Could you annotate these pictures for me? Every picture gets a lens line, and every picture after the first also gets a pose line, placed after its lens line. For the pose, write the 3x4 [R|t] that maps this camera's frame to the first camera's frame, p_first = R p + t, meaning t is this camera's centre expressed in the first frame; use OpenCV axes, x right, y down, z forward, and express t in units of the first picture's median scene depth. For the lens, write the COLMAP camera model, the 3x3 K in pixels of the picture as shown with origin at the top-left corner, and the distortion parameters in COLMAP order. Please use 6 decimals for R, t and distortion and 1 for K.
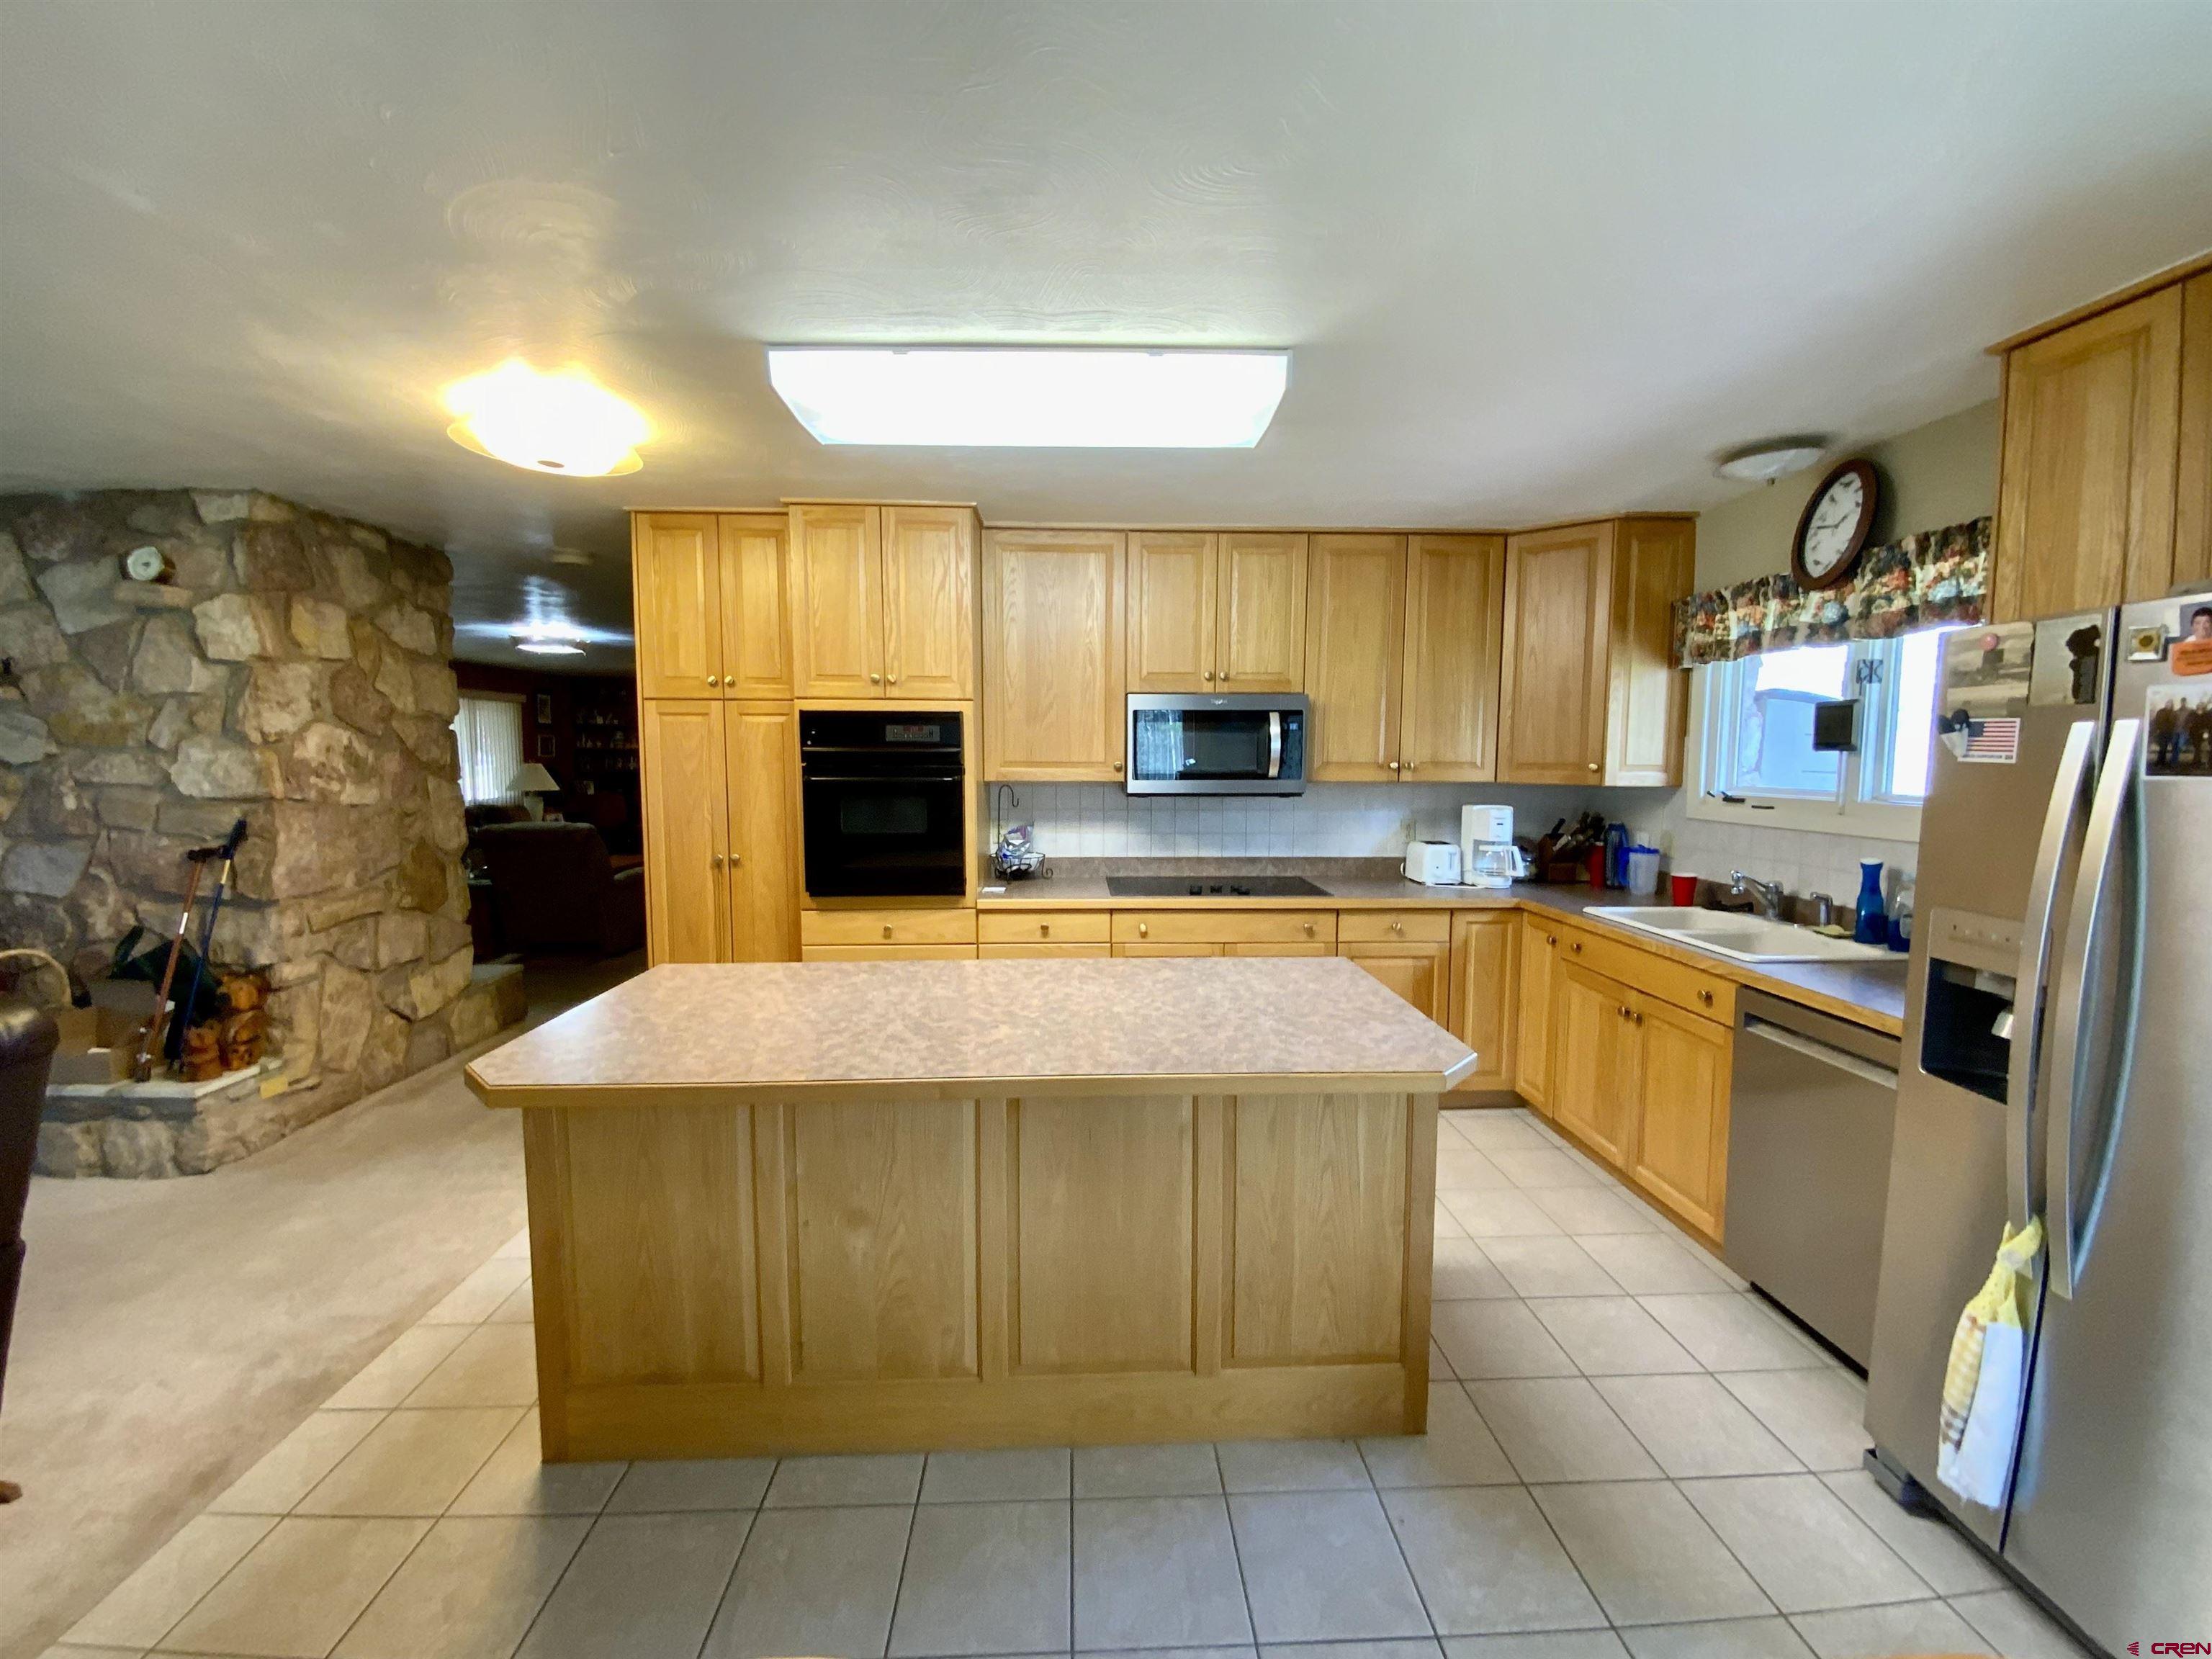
lens RADIAL K [[894.9, 0, 1109.1], [0, 894.9, 834.7], [0, 0, 1]] dist [0.008712, -0.011862]
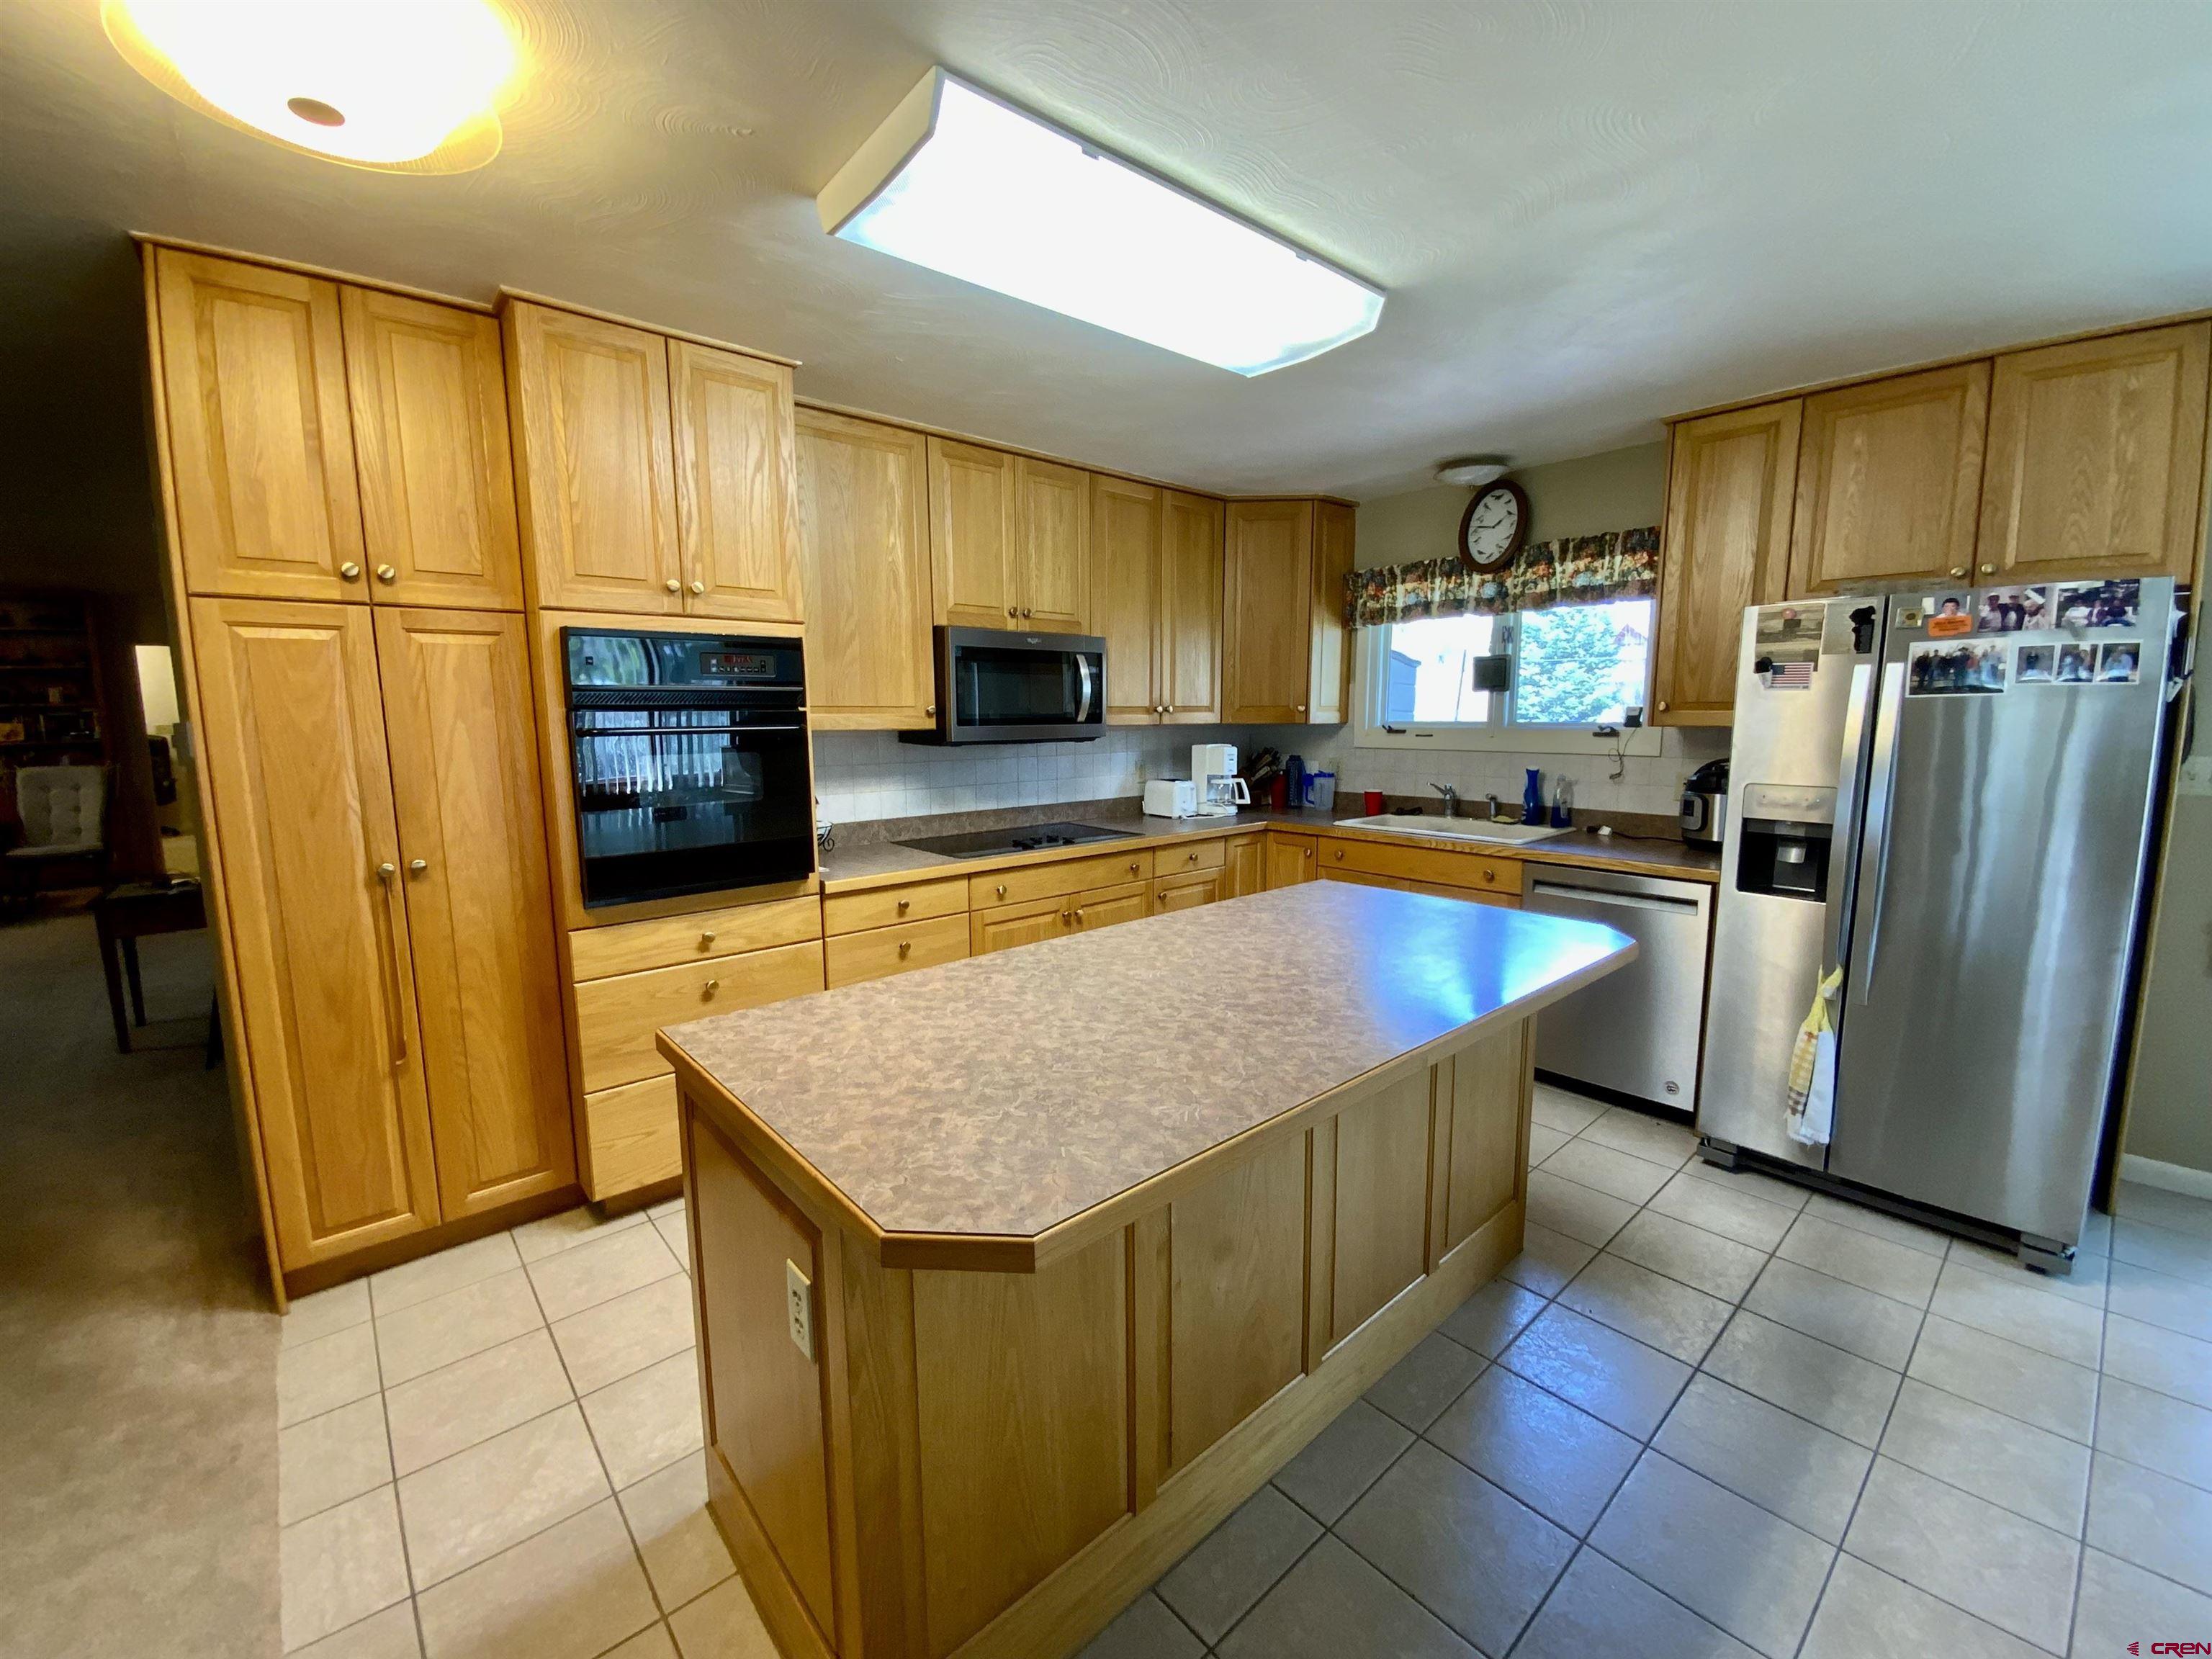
lens RADIAL K [[894.9, 0, 1109.1], [0, 894.9, 834.7], [0, 0, 1]] dist [0.008712, -0.011862]
pose [[0.777581, -0.095188, 0.621536, -0.441585], [0.065517, 0.995360, 0.070473, -0.007795], [-0.625360, -0.014077, 0.780209, 0.229770]]
